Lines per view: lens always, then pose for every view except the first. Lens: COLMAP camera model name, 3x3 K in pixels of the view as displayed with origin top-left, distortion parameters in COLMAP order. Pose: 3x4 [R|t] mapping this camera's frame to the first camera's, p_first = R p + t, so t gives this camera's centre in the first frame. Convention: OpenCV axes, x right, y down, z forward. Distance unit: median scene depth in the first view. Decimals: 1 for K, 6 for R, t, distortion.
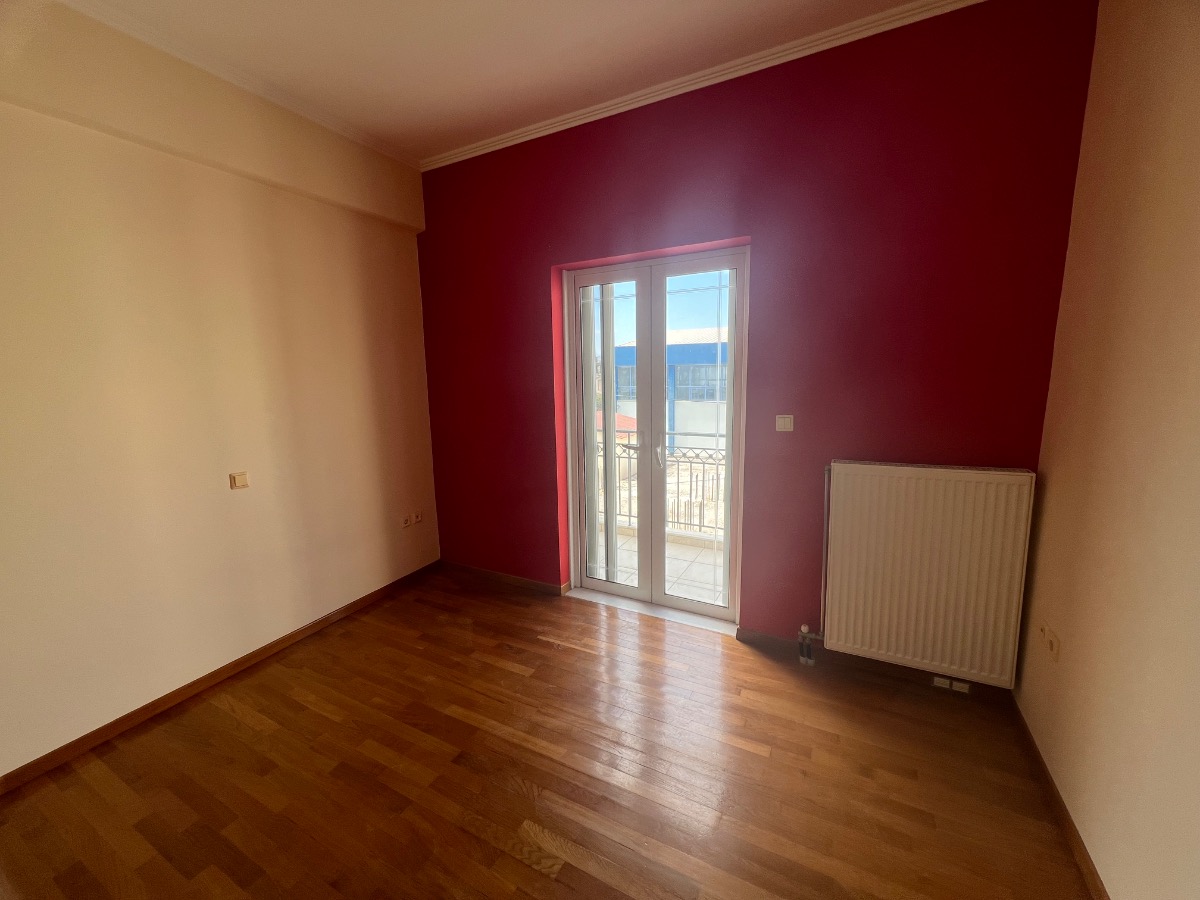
lens RADIAL K [[483.6, 0, 600.3], [0, 483.6, 439.4], [0, 0, 1]] dist [0.002596, -0.000497]
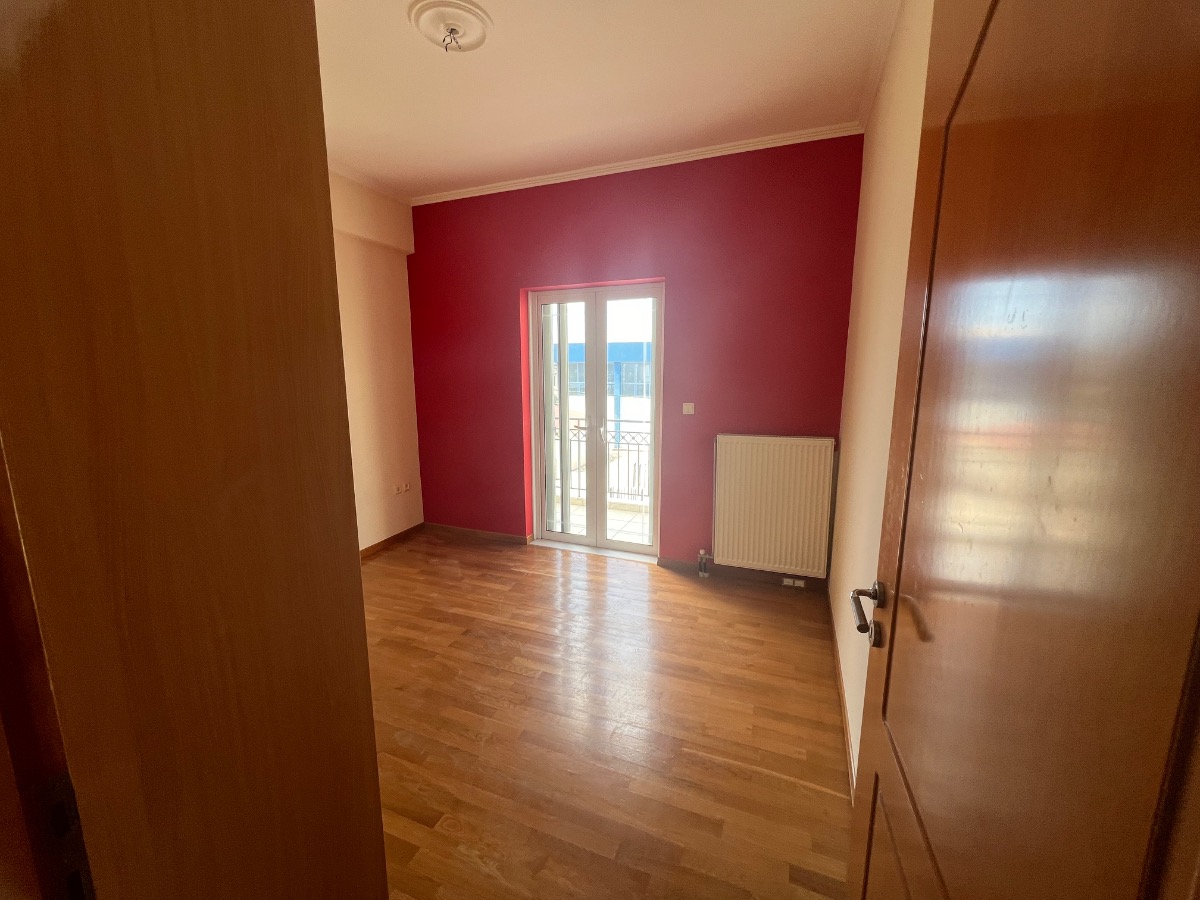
lens RADIAL K [[483.6, 0, 603.1], [0, 483.6, 436.9], [0, 0, 1]] dist [0.002596, -0.000497]
pose [[0.993724, -0.003005, 0.111823, -0.027347], [0.001853, 0.999944, 0.010409, 0.032797], [-0.111848, -0.010137, 0.993674, -0.361091]]
